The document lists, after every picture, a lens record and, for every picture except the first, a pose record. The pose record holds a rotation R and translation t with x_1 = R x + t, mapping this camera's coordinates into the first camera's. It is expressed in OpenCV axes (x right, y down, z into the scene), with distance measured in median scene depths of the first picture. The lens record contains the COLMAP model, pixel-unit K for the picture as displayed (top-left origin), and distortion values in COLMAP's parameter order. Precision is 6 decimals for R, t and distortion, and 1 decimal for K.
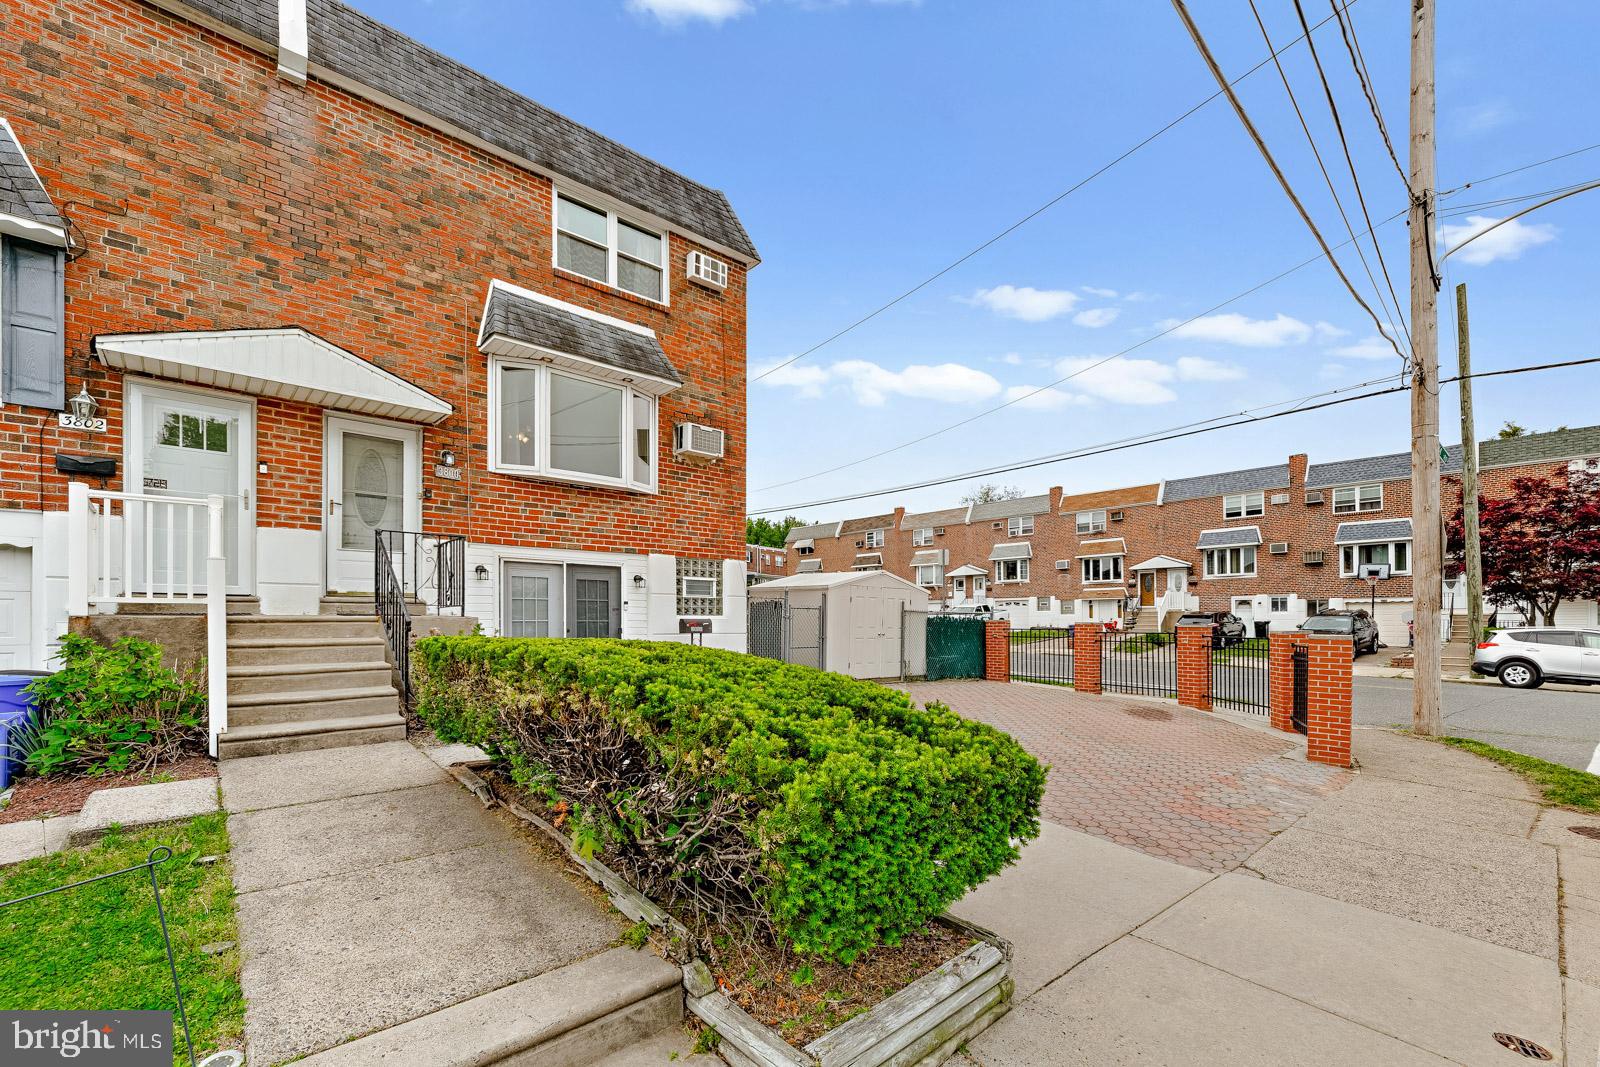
lens RADIAL K [[632.6, 0, 795.3], [0, 632.6, 616.2], [0, 0, 1]] dist [0.001053, 0.000116]
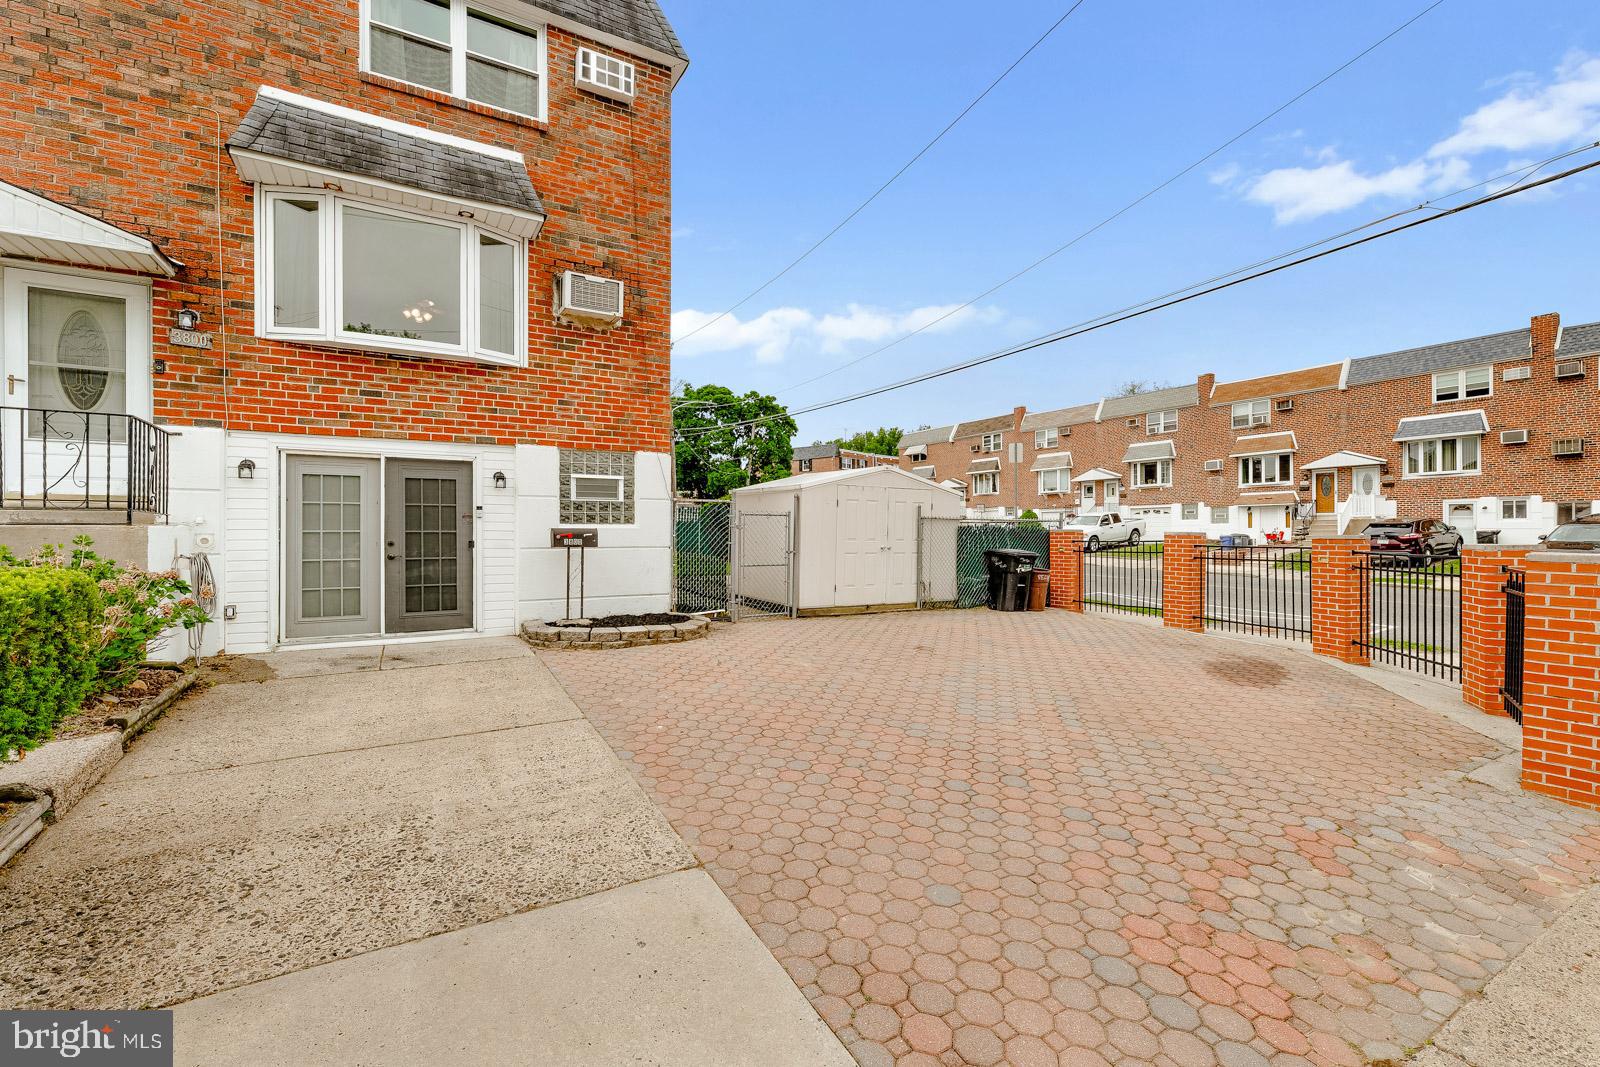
lens RADIAL K [[638.5, 0, 808.1], [0, 638.5, 535.1], [0, 0, 1]] dist [-0.000357, 0.000149]
pose [[0.982336, -0.001750, -0.187119, 0.276521], [0.003886, 0.999931, 0.011045, 0.004863], [0.187087, -0.011577, 0.982275, 0.313033]]
